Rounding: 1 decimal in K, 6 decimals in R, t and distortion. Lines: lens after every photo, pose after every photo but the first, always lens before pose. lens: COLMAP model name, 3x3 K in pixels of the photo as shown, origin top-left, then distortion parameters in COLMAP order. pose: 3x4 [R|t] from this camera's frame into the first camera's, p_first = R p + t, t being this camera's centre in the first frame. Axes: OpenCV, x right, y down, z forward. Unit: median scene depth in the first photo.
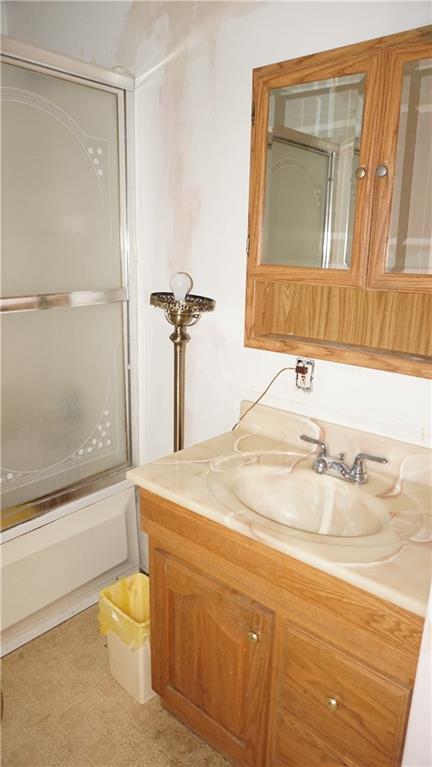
lens RADIAL K [[513.4, 0, 213.7], [0, 513.4, 387.5], [0, 0, 1]] dist [-0.047945, 0.034323]
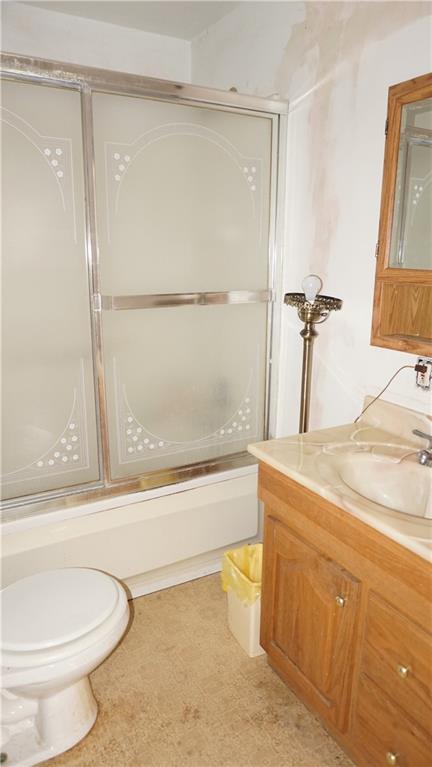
lens RADIAL K [[513.4, 0, 220.1], [0, 513.4, 391.9], [0, 0, 1]] dist [-0.047945, 0.034323]
pose [[0.944907, 0.075099, -0.318607, 0.114243], [-0.077992, 0.996947, 0.003686, 0.039536], [0.317911, 0.021366, 0.947880, -0.110631]]
